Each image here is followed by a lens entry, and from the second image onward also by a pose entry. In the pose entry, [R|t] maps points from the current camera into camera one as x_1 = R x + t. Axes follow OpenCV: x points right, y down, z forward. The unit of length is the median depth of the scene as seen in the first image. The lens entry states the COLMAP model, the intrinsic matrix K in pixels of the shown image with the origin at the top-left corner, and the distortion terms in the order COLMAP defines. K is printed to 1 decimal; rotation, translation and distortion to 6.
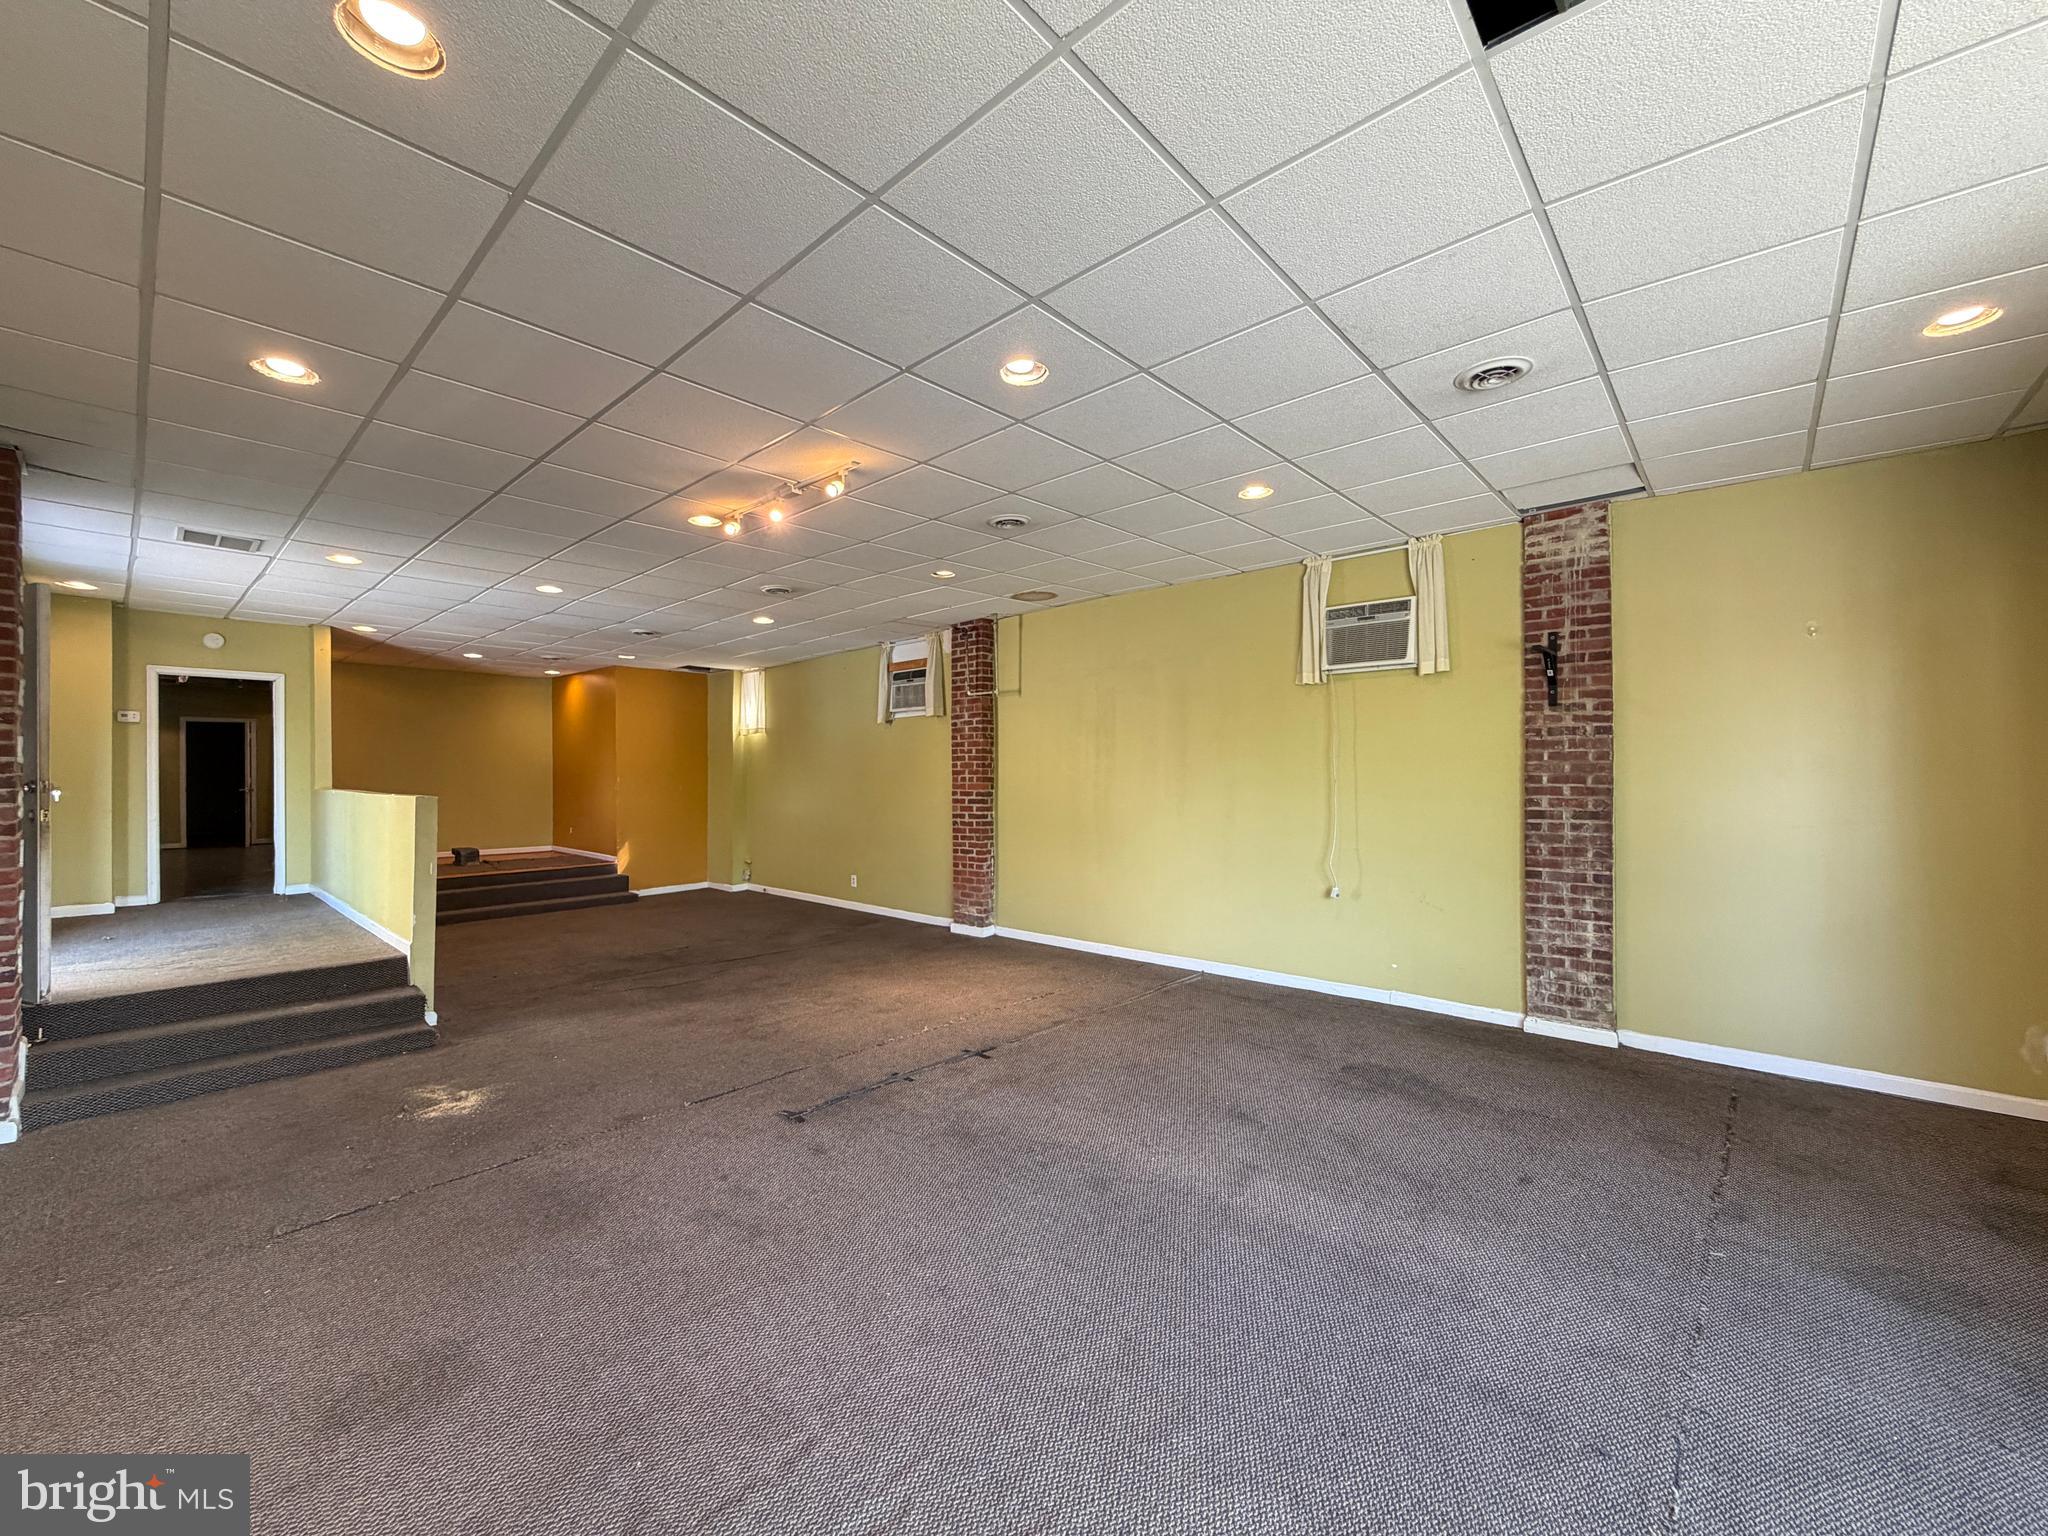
lens RADIAL K [[812.0, 0, 1019.5], [0, 812.0, 776.0], [0, 0, 1]] dist [-0.001390, 0.000521]
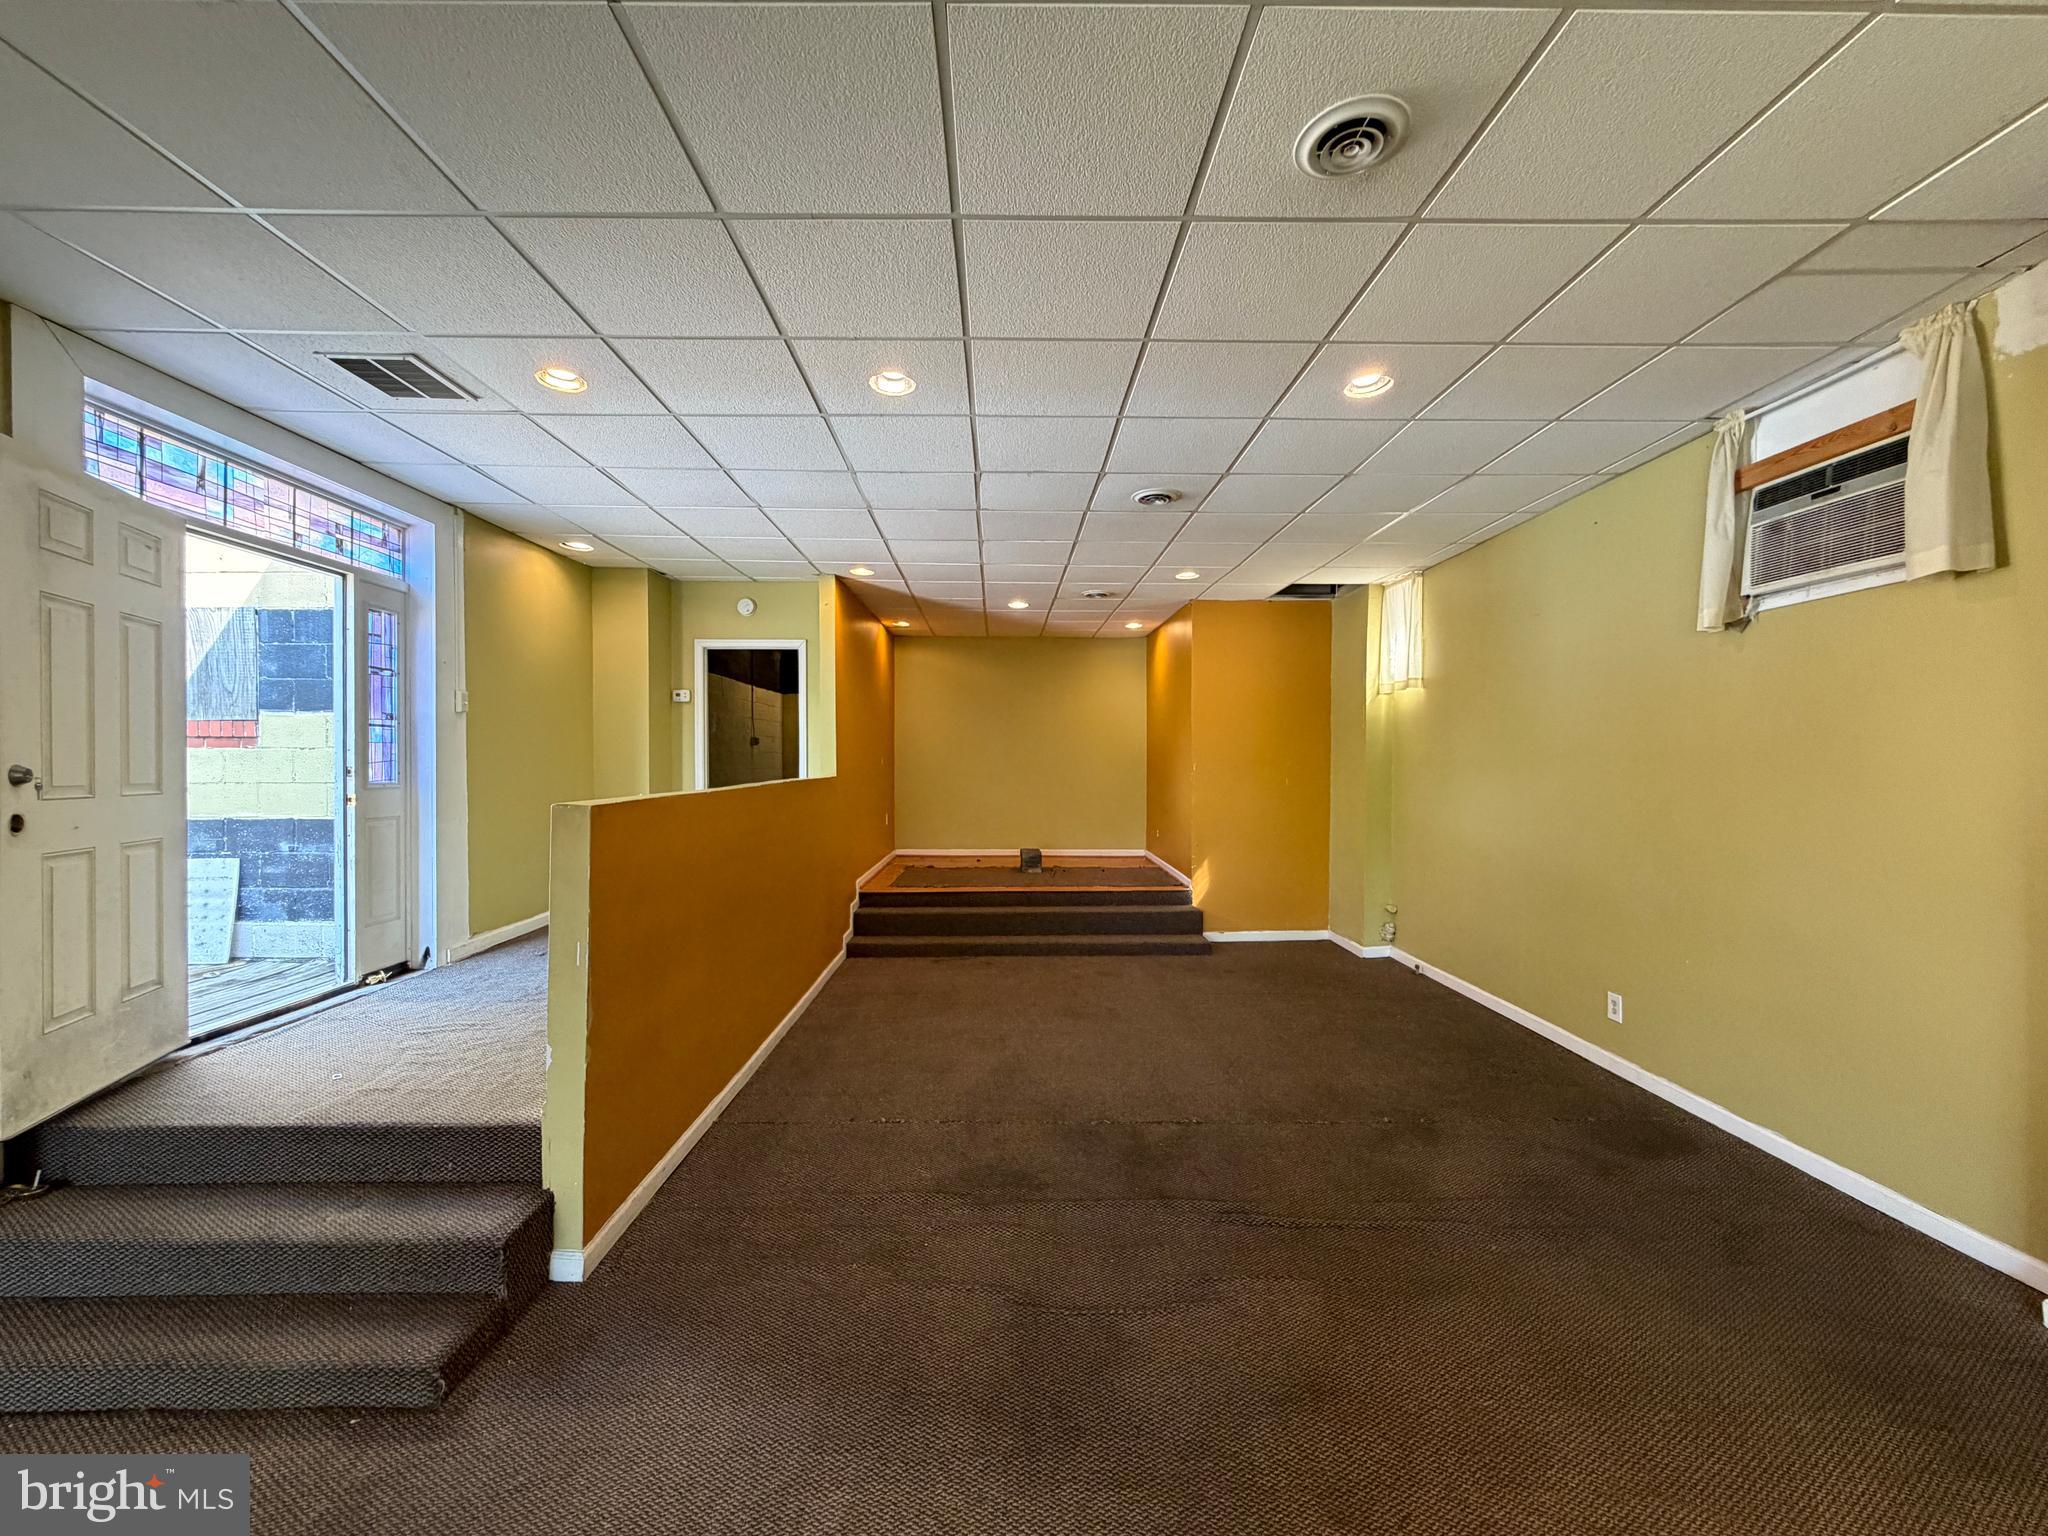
lens RADIAL K [[812.0, 0, 1023.3], [0, 812.0, 768.3], [0, 0, 1]] dist [-0.001390, 0.000521]
pose [[0.688588, 0.012017, -0.725053, -0.139164], [-0.005894, 0.999922, 0.010975, -0.001944], [0.725128, -0.003284, 0.688606, 0.603426]]
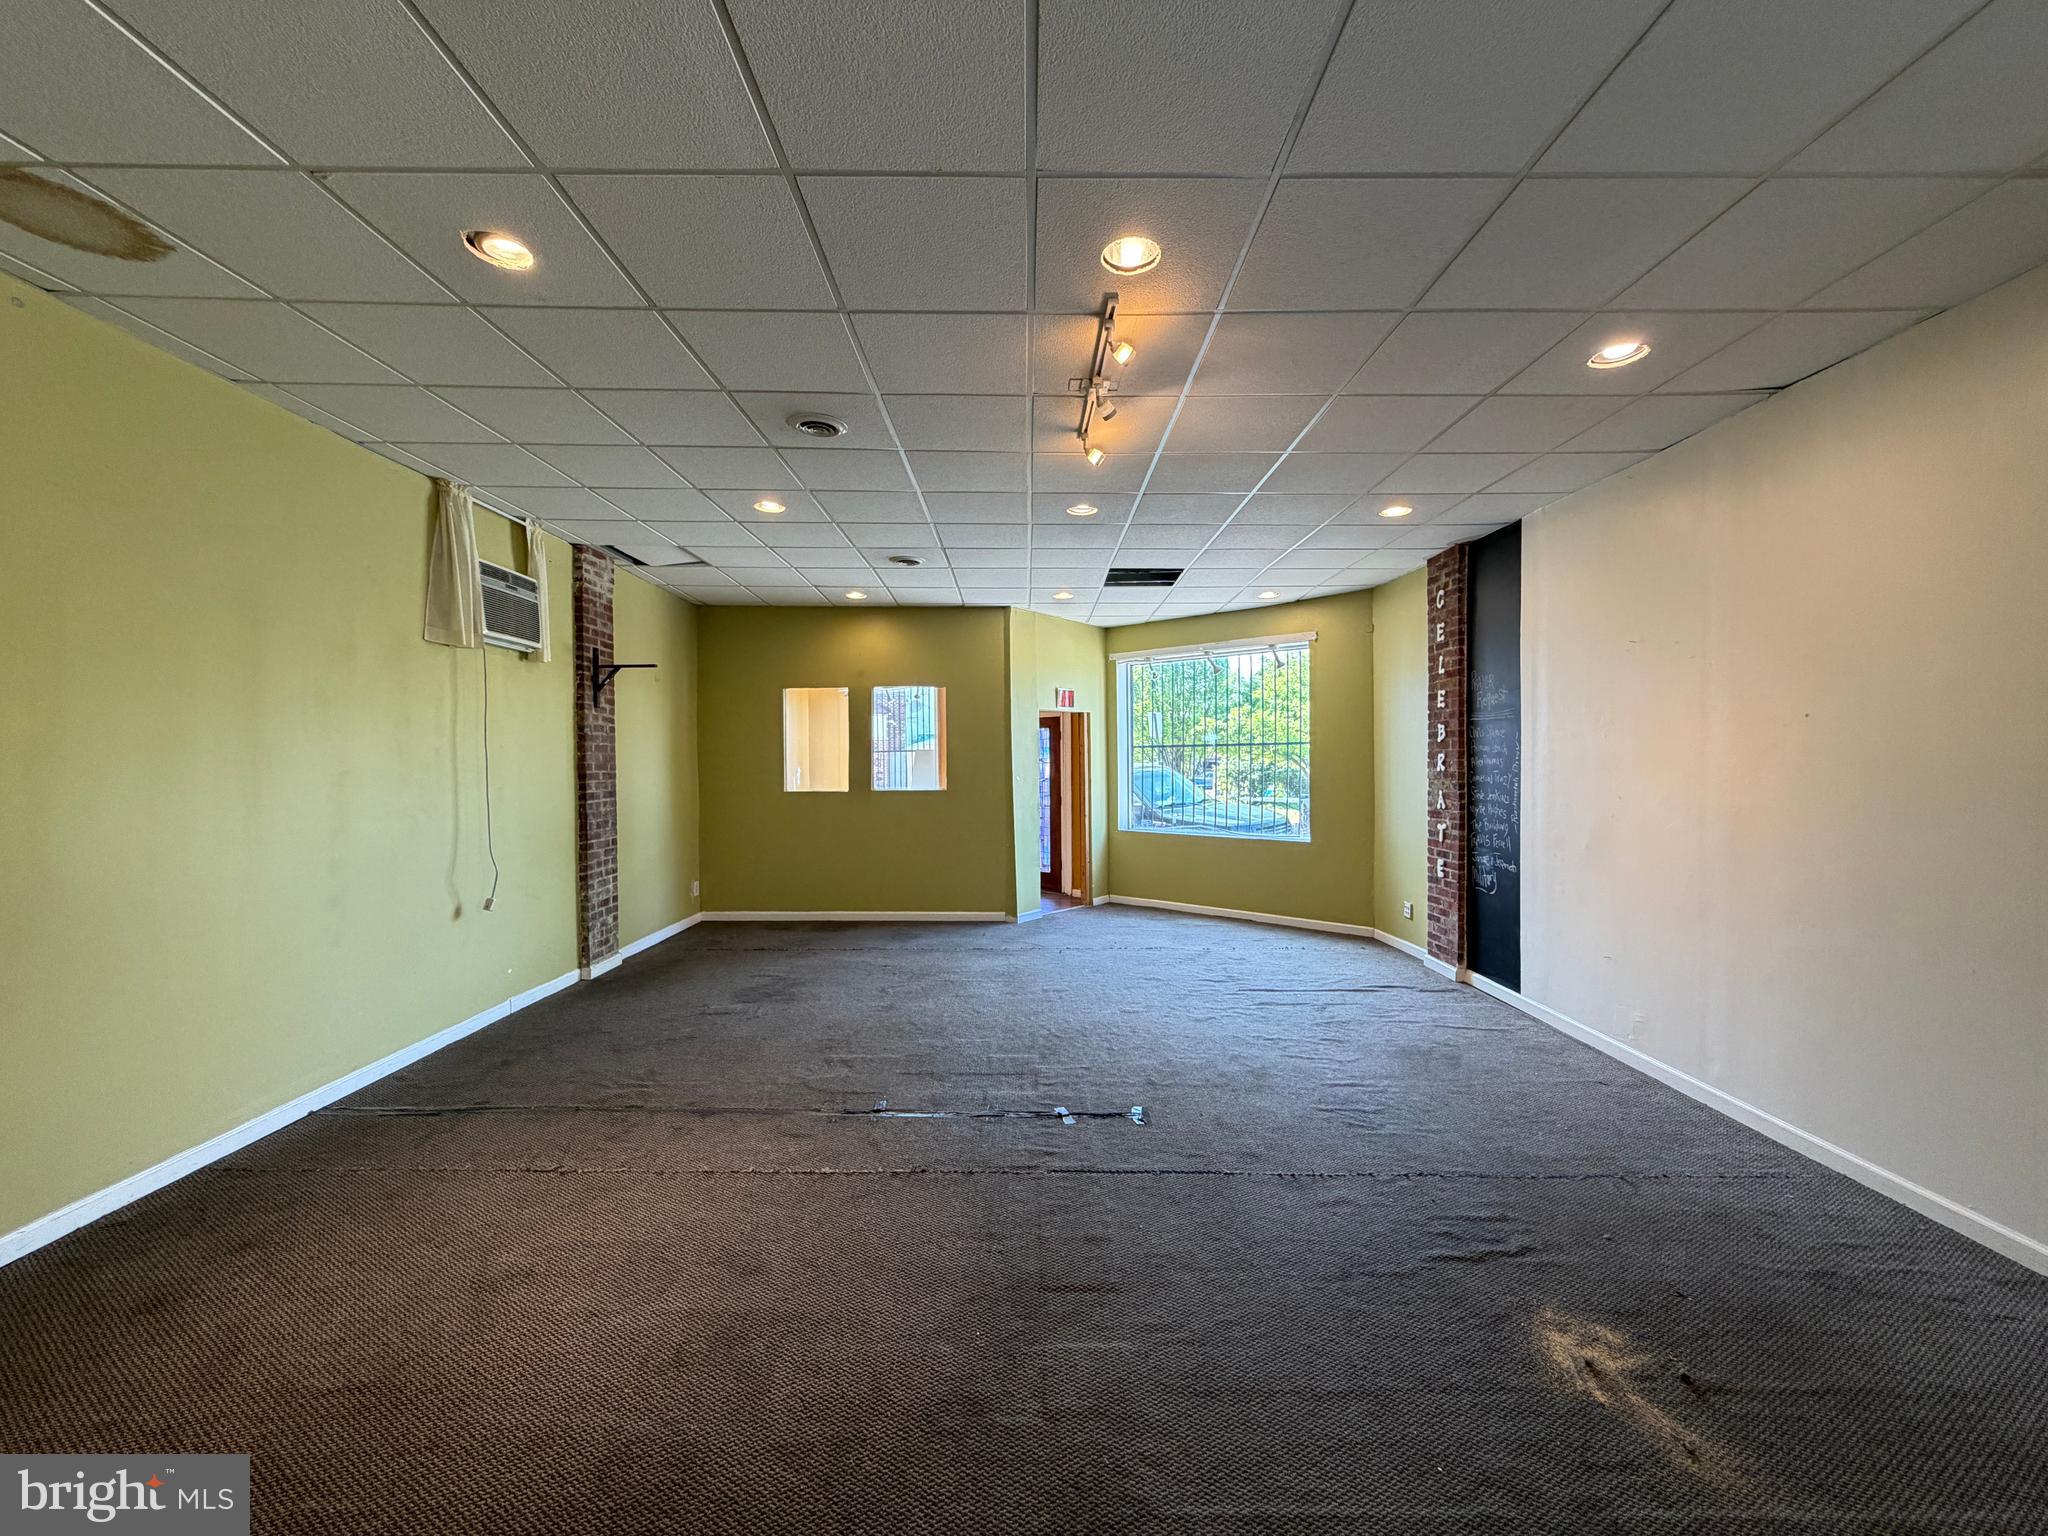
lens RADIAL K [[812.0, 0, 1024.1], [0, 812.0, 769.2], [0, 0, 1]] dist [-0.001390, 0.000521]
pose [[-0.668460, 0.002172, 0.743745, -0.446971], [0.011771, 0.999901, 0.007659, 0.003764], [-0.743655, 0.013875, -0.668420, 0.862696]]
